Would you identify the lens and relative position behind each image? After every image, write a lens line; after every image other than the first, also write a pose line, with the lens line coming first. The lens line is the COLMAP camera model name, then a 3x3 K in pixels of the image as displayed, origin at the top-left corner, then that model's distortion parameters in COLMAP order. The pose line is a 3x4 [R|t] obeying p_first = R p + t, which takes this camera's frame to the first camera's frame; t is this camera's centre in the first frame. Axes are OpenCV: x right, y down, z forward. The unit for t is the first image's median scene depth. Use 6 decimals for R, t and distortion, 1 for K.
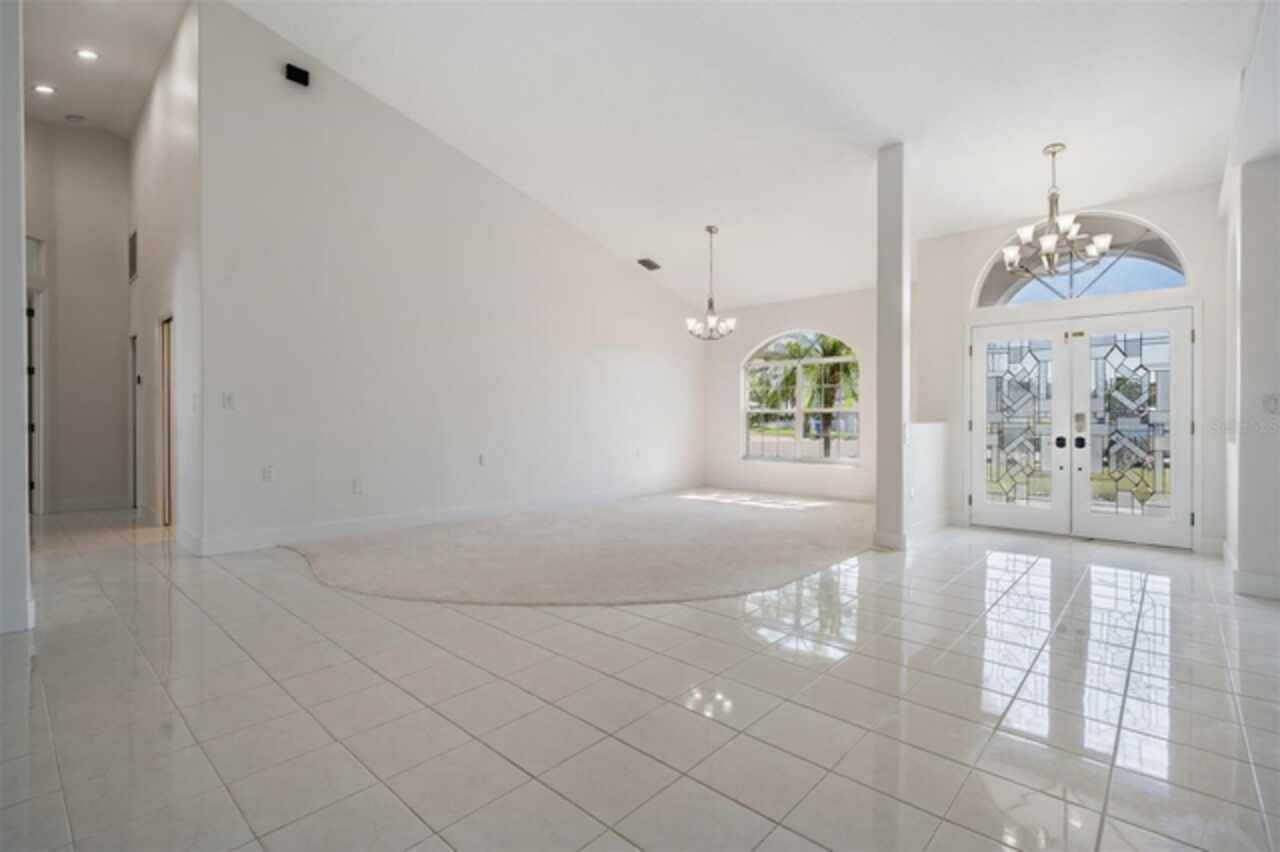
lens RADIAL K [[585.3, 0, 631.4], [0, 585.3, 414.2], [0, 0, 1]] dist [-0.009691, 0.000819]
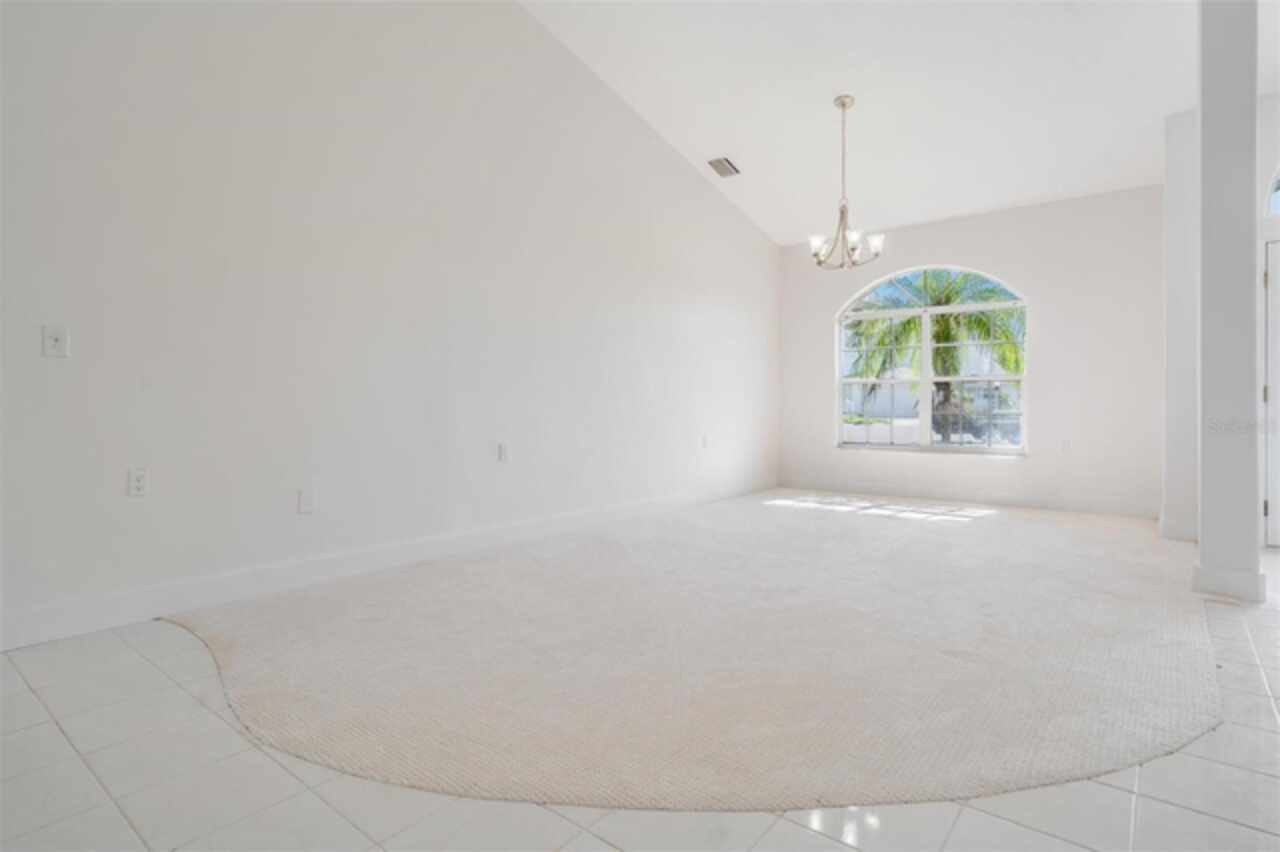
lens RADIAL K [[668.1, 0, 630.3], [0, 668.1, 396.6], [0, 0, 1]] dist [-0.004151, -0.000345]
pose [[0.998172, -0.003289, 0.060348, -0.133065], [0.003234, 0.999994, 0.001008, 0.015225], [-0.060351, -0.000811, 0.998177, 0.232451]]
